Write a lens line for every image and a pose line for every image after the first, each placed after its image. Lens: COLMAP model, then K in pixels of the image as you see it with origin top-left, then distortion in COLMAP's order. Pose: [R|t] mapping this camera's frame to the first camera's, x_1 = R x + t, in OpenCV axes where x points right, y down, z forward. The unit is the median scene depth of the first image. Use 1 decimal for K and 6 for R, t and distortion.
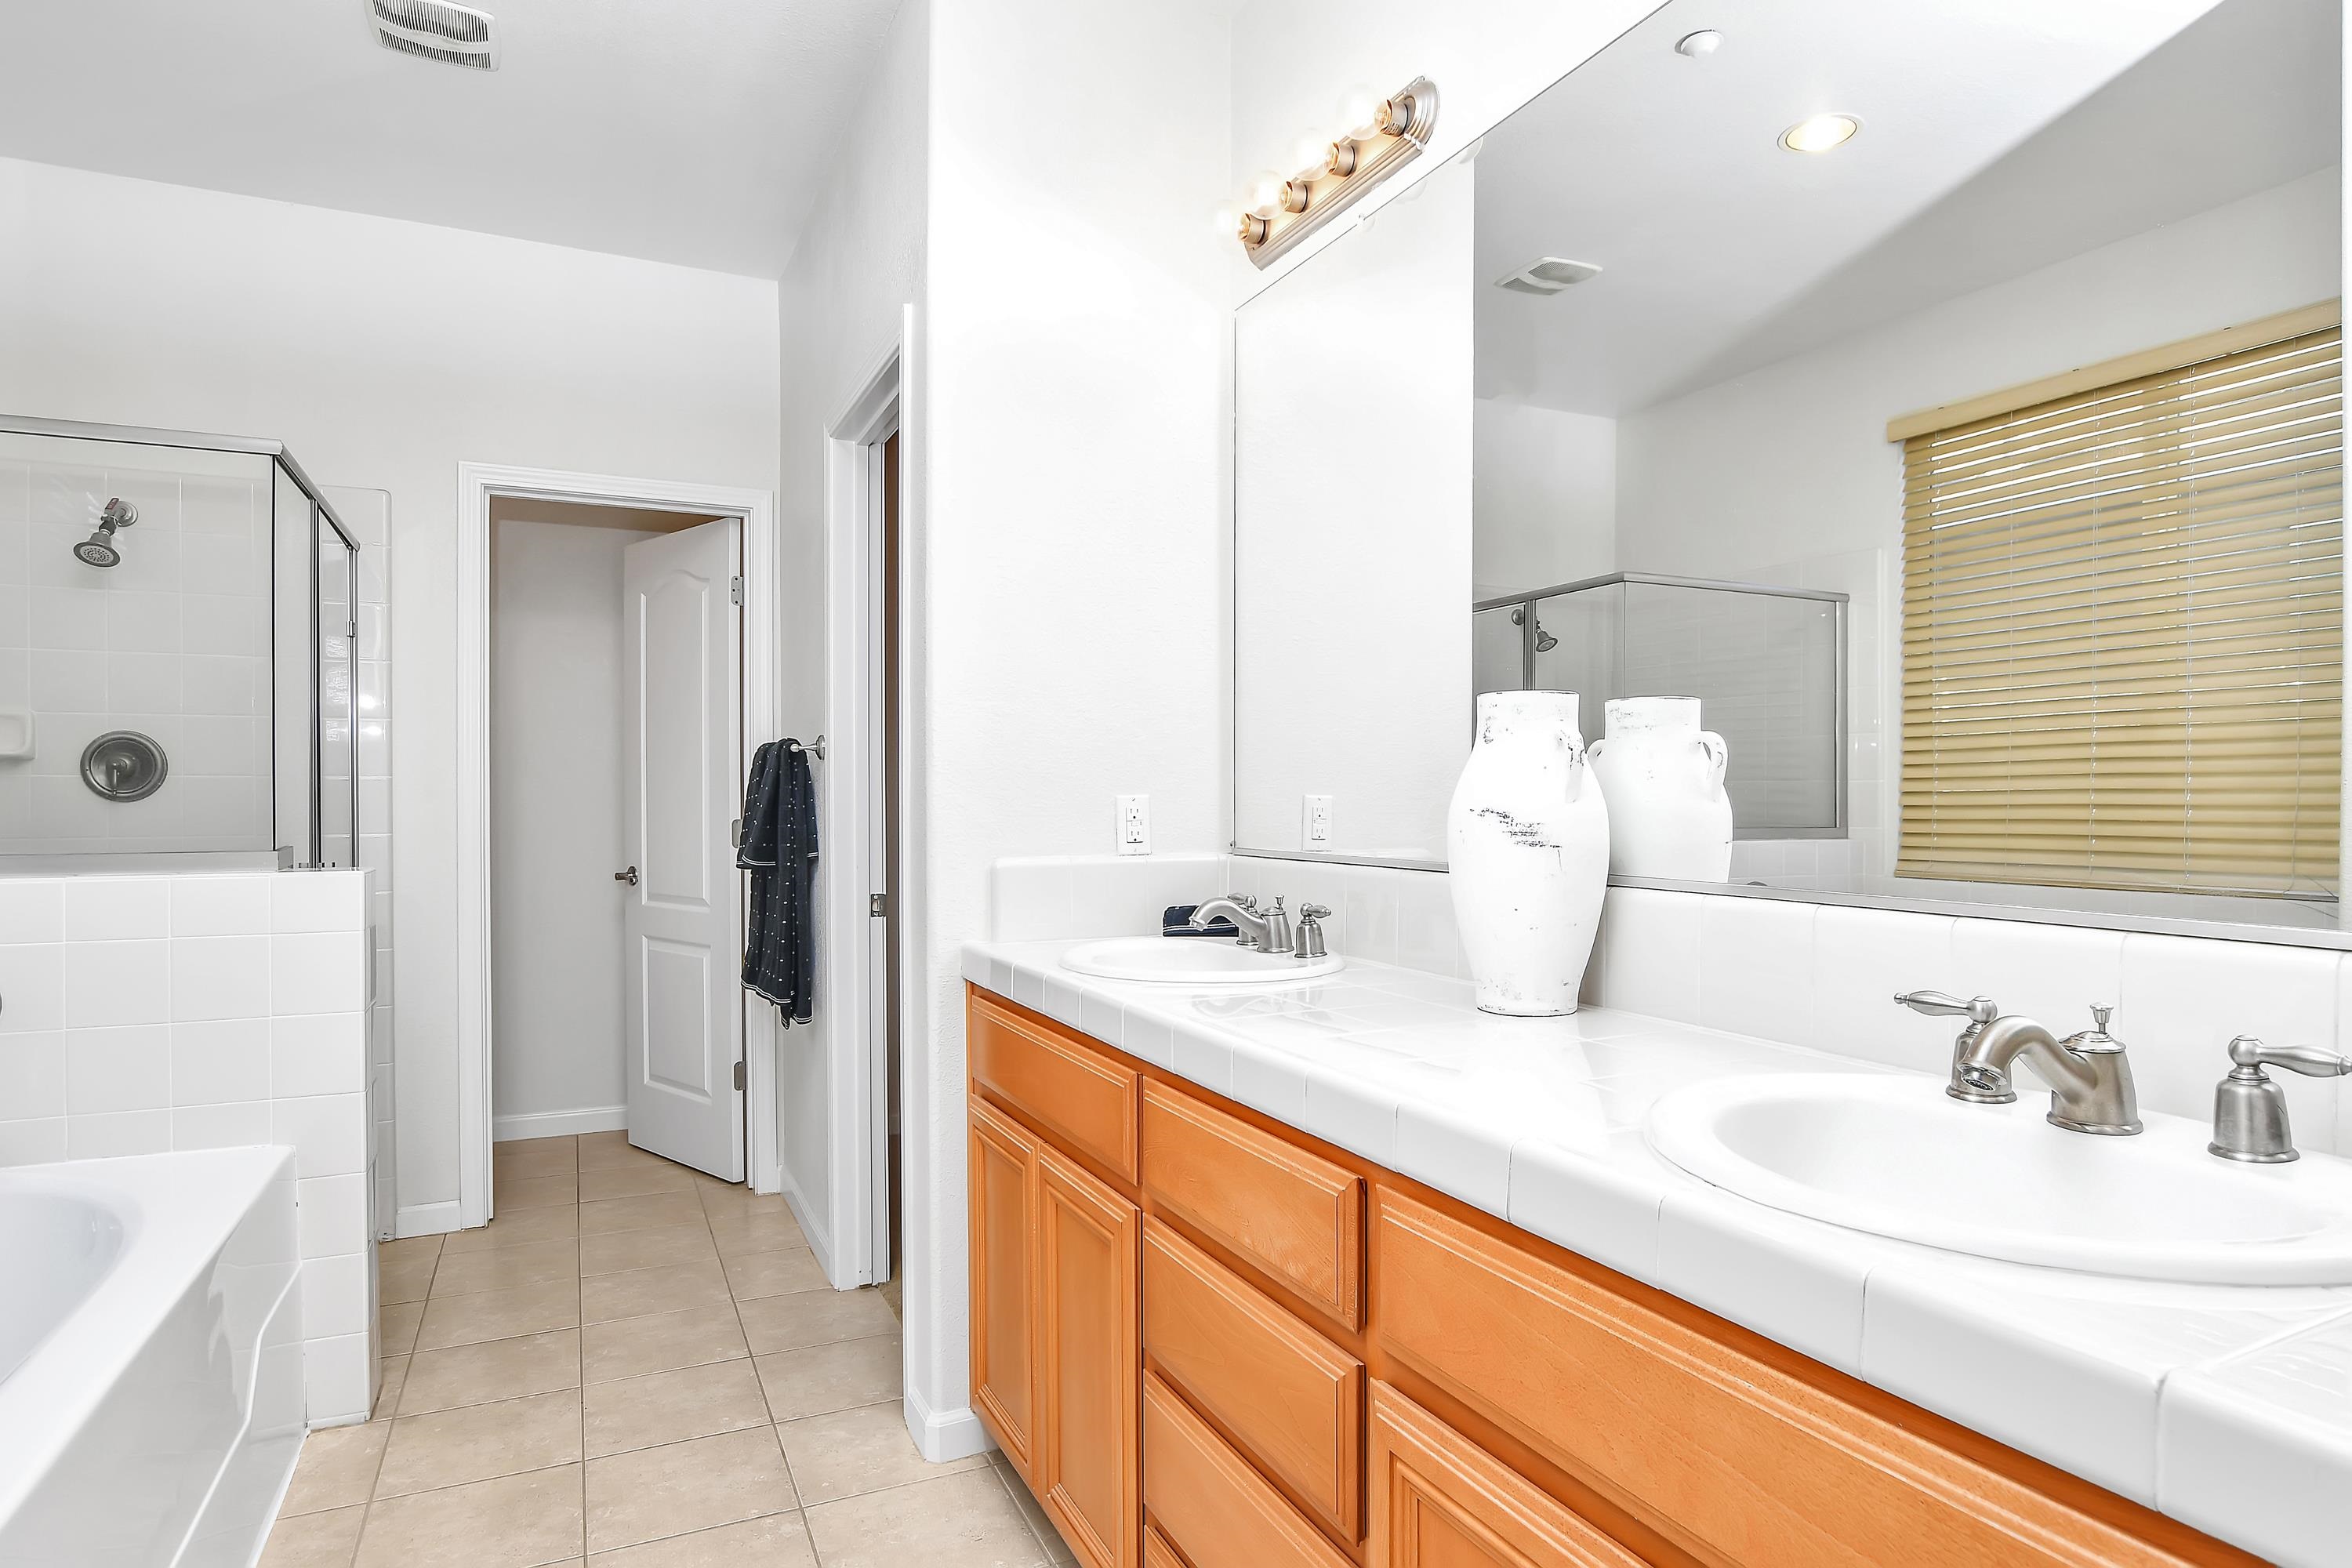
lens RADIAL K [[1307.9, 0, 1172.4], [0, 1307.9, 804.5], [0, 0, 1]] dist [-0.028480, 0.001002]
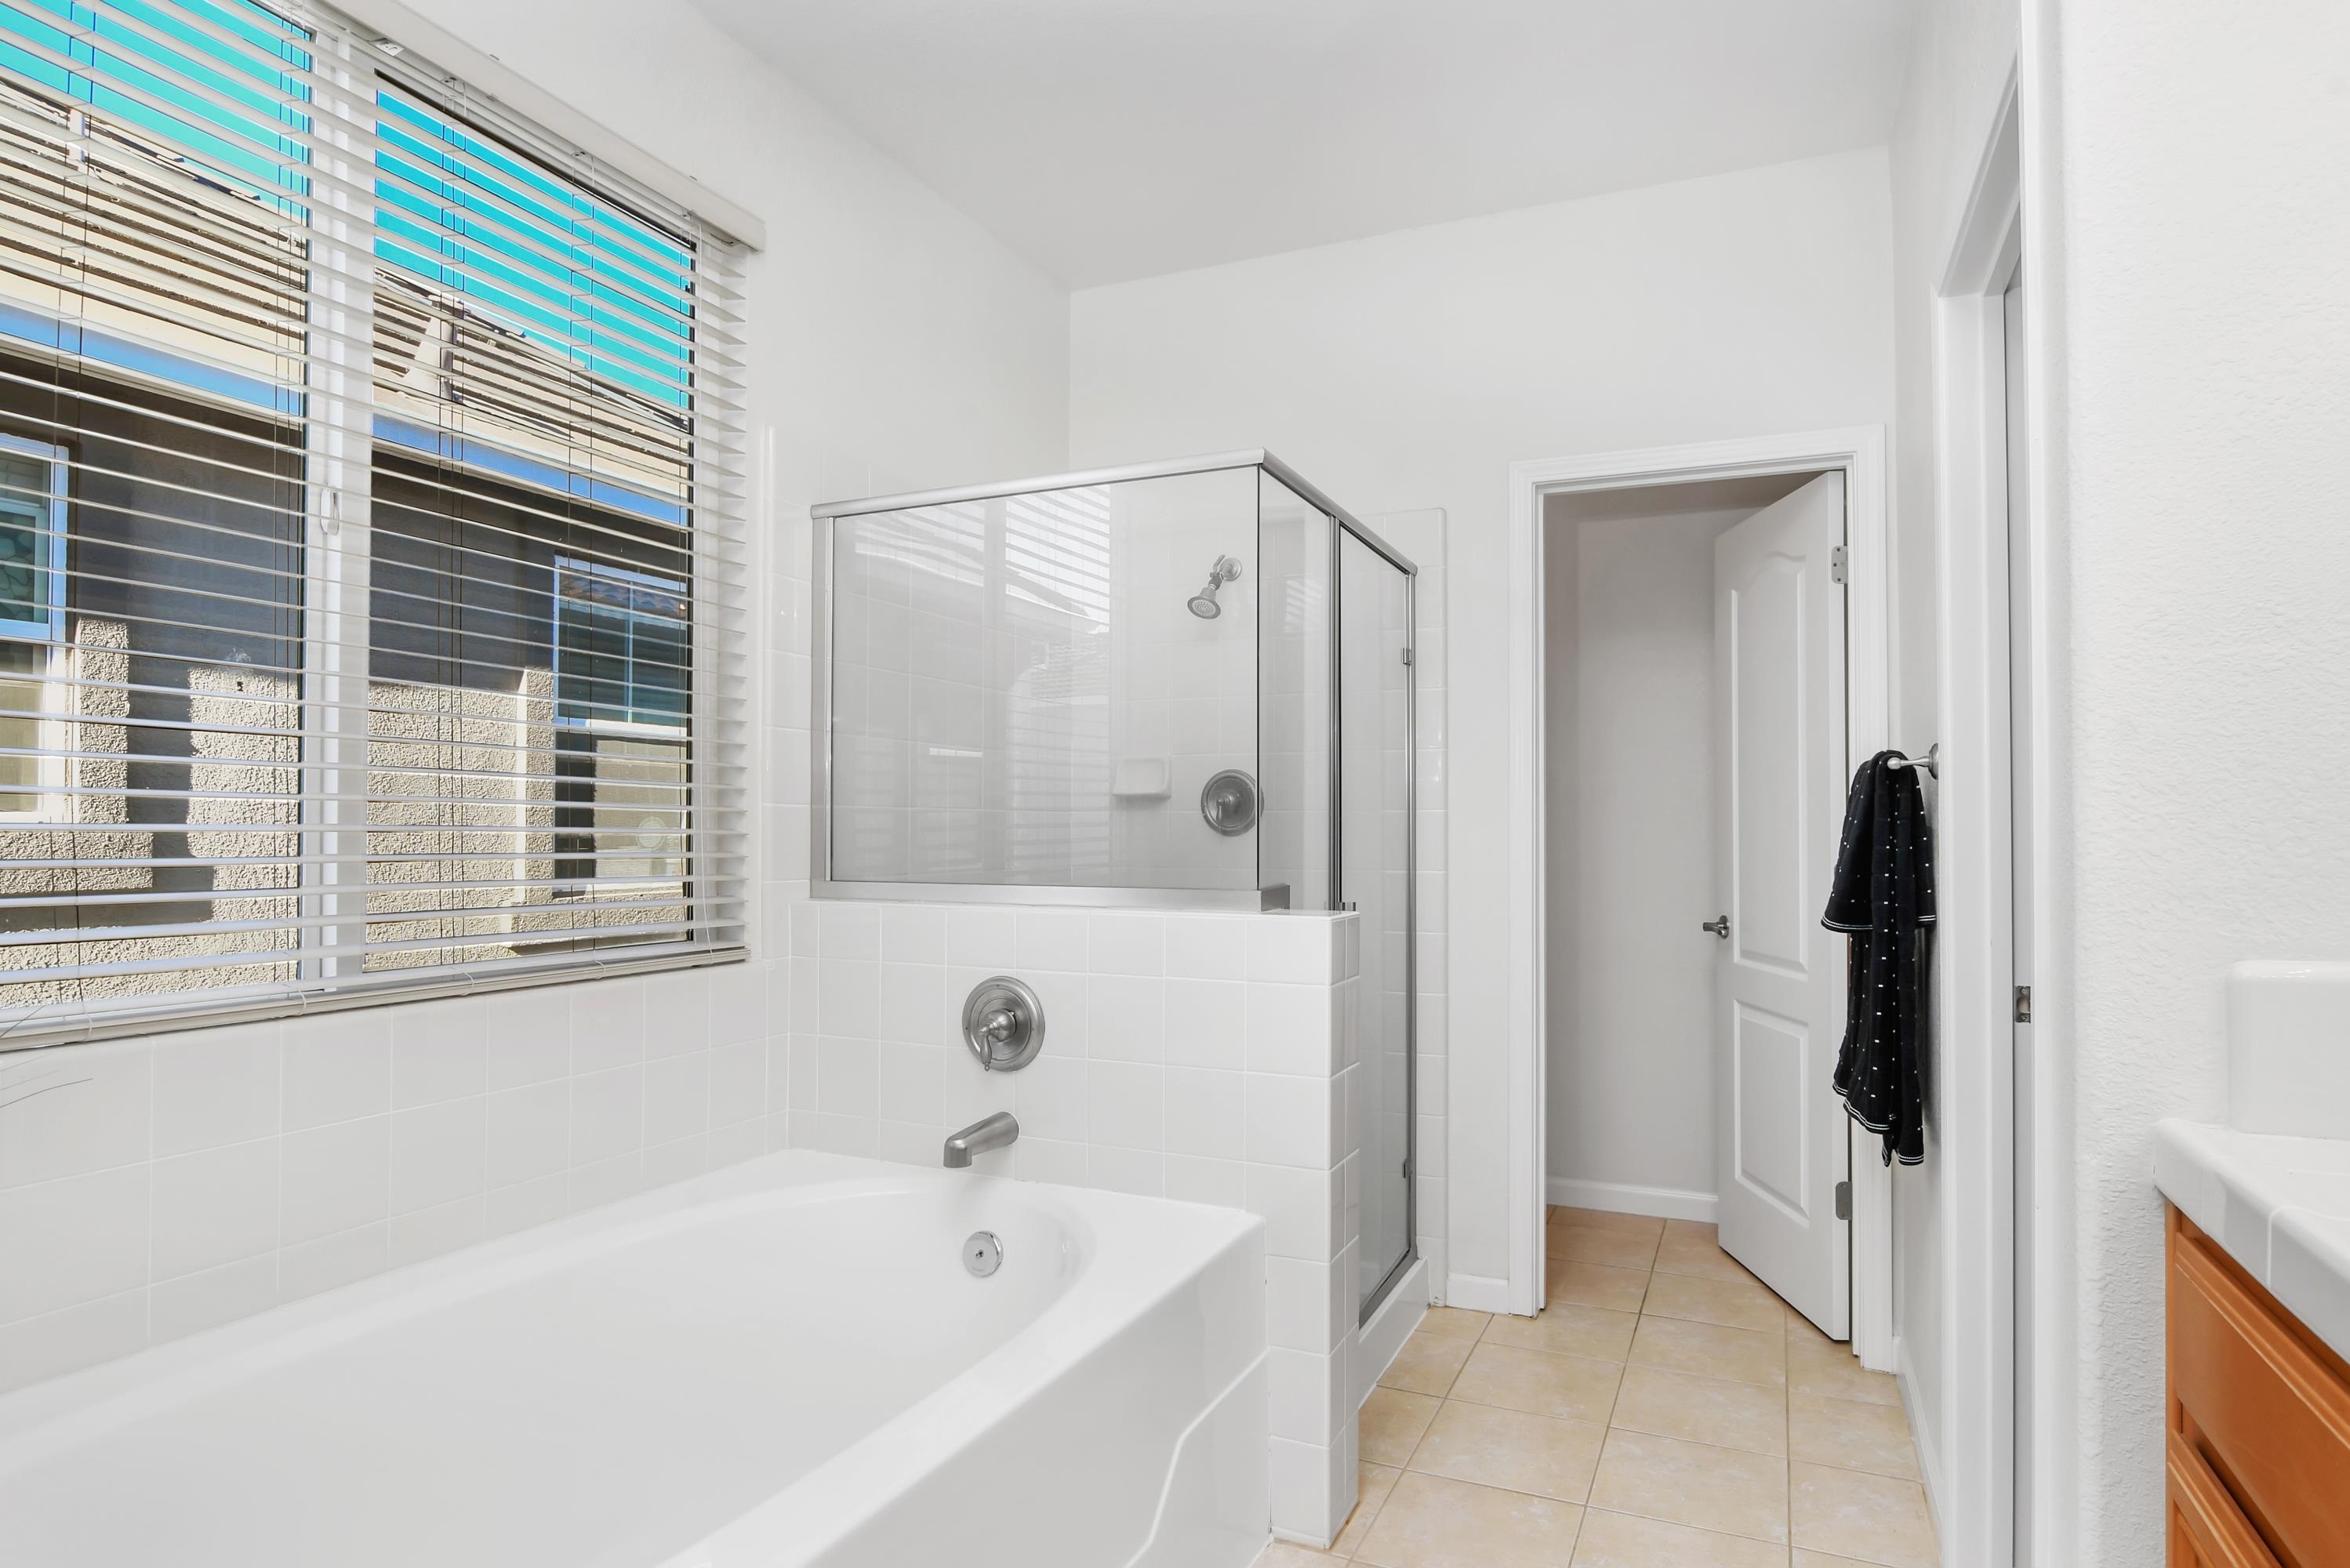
lens RADIAL K [[1306.7, 0, 1171.4], [0, 1306.7, 804.5], [0, 0, 1]] dist [-0.028480, 0.001002]
pose [[0.658018, -0.011580, -0.752913, -0.023334], [-0.009011, 0.999689, -0.023250, -0.001950], [0.752948, 0.022083, 0.657709, 0.245649]]
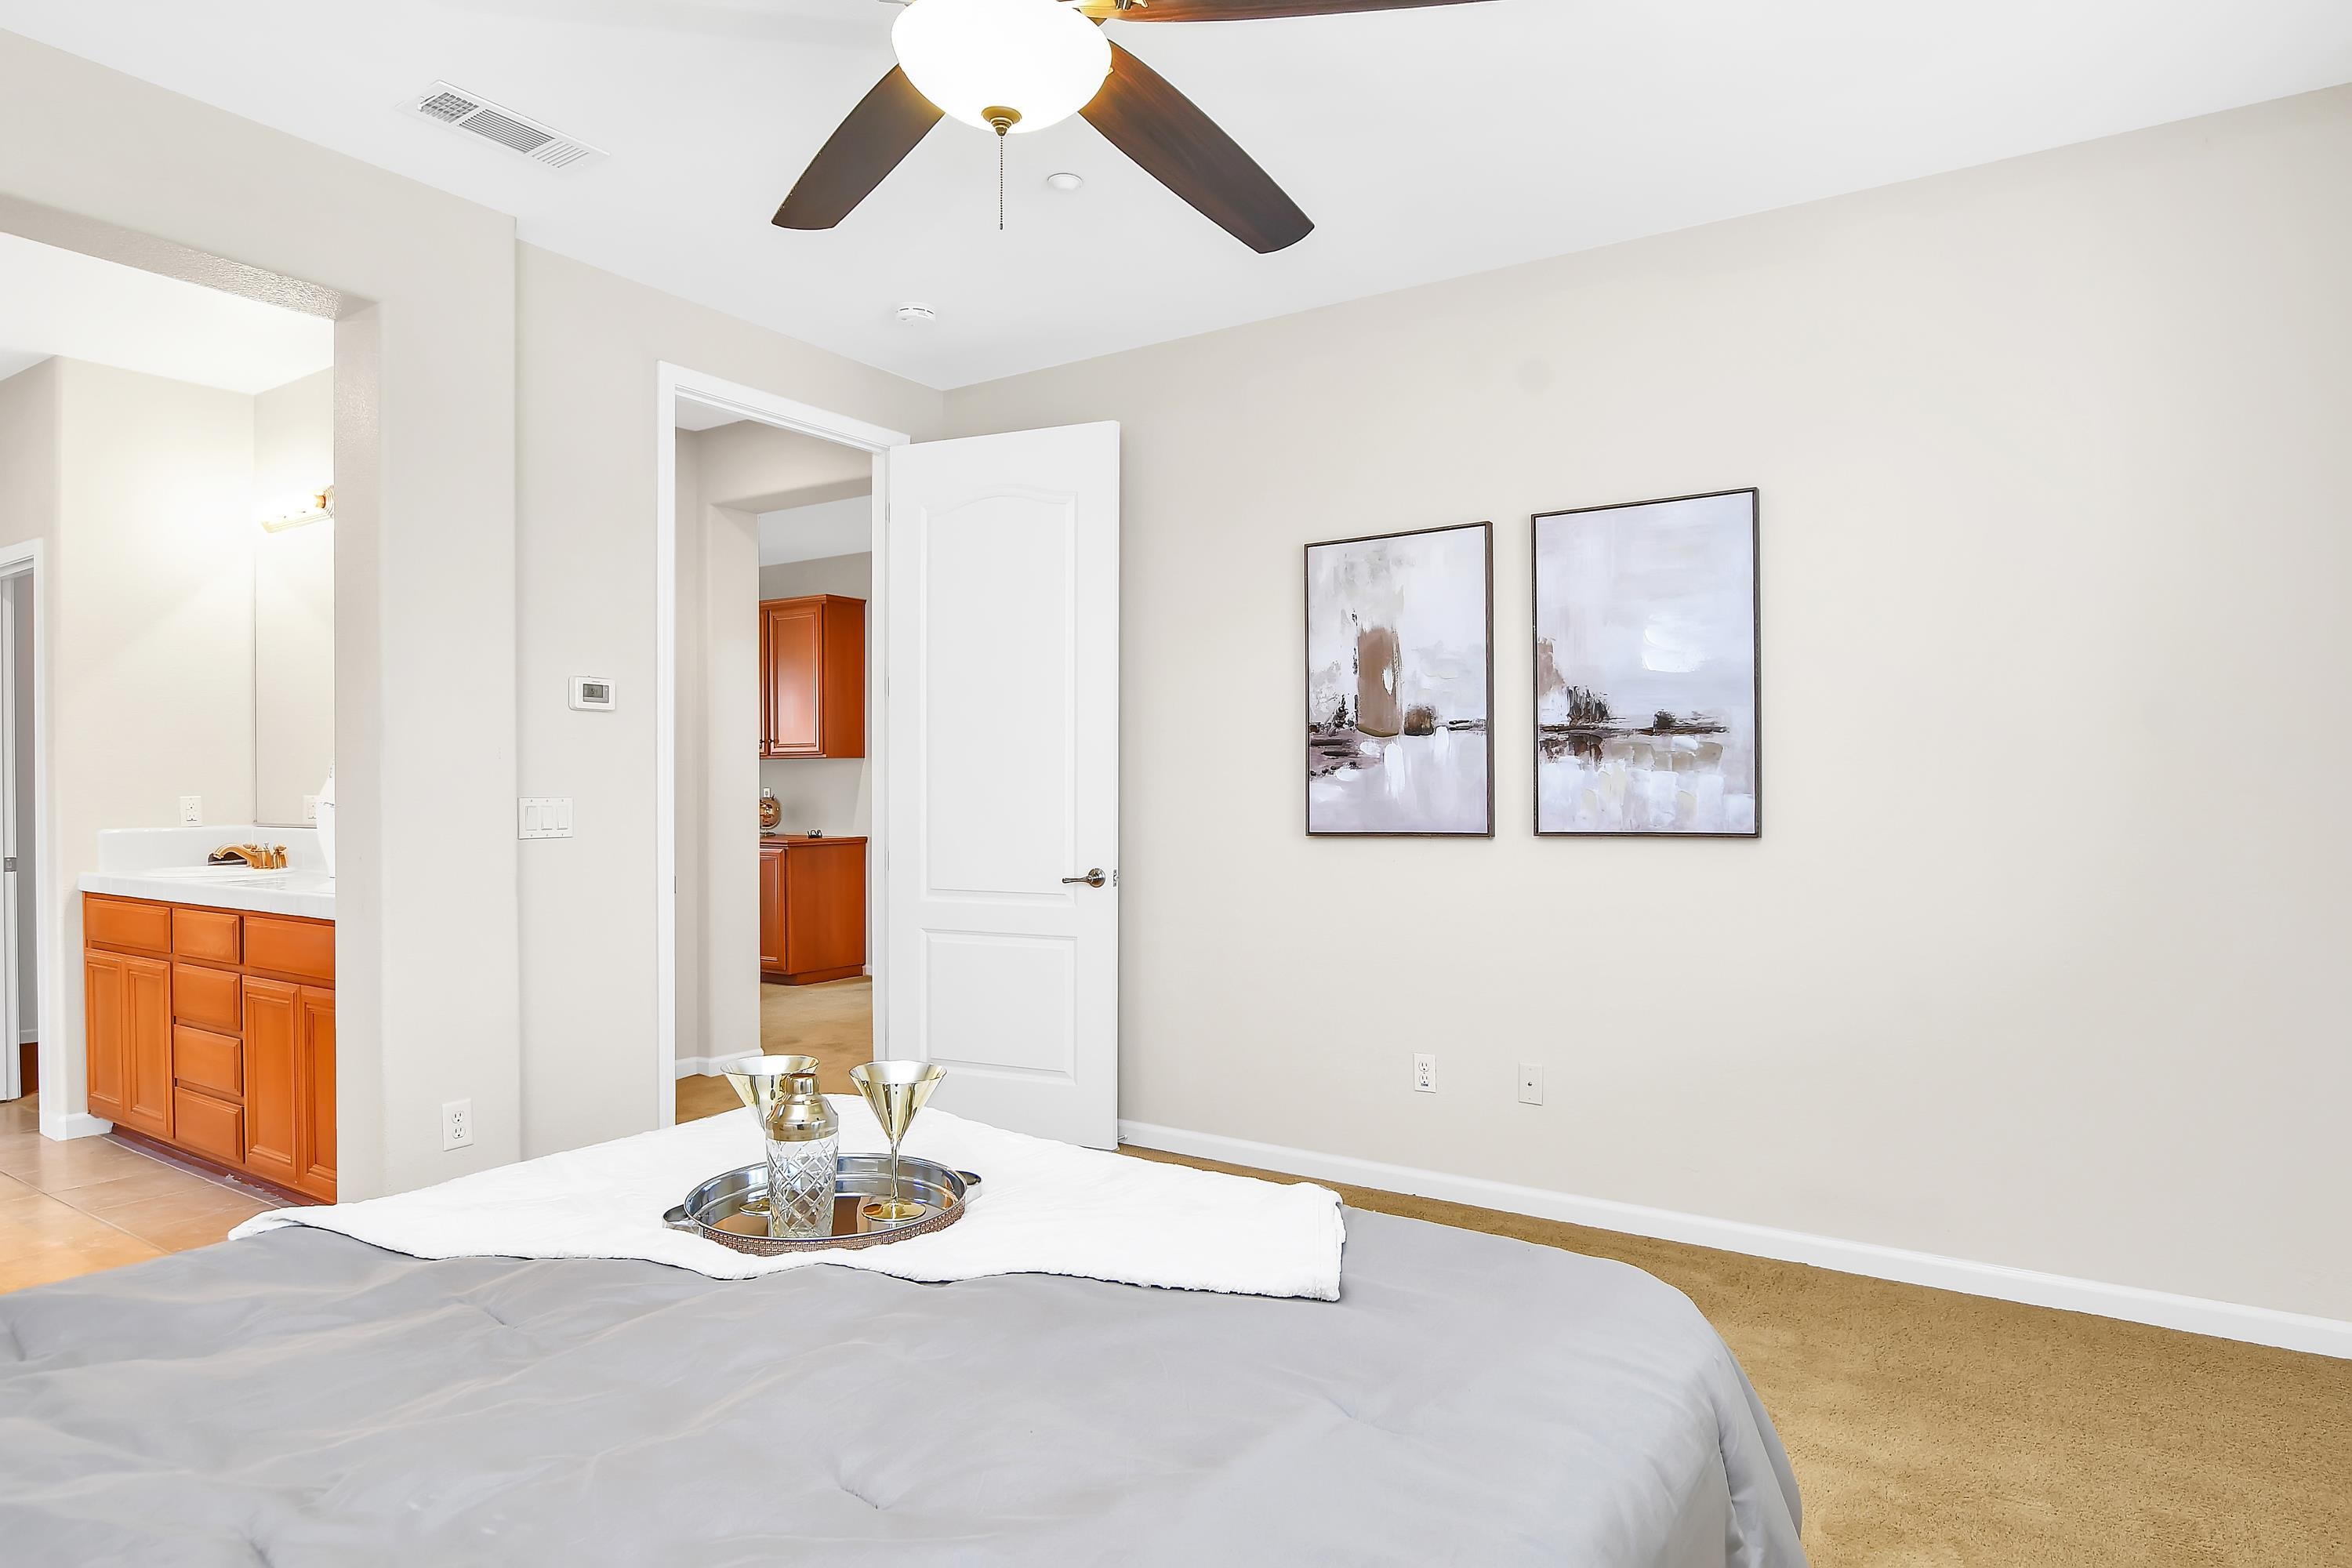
lens RADIAL K [[1307.9, 0, 1172.4], [0, 1307.9, 804.5], [0, 0, 1]] dist [-0.028480, 0.001002]
pose [[0.848623, -0.004567, 0.528978, 0.134632], [0.005029, 0.999987, 0.000565, 0.008514], [-0.528974, 0.002181, 0.848635, -0.936012]]
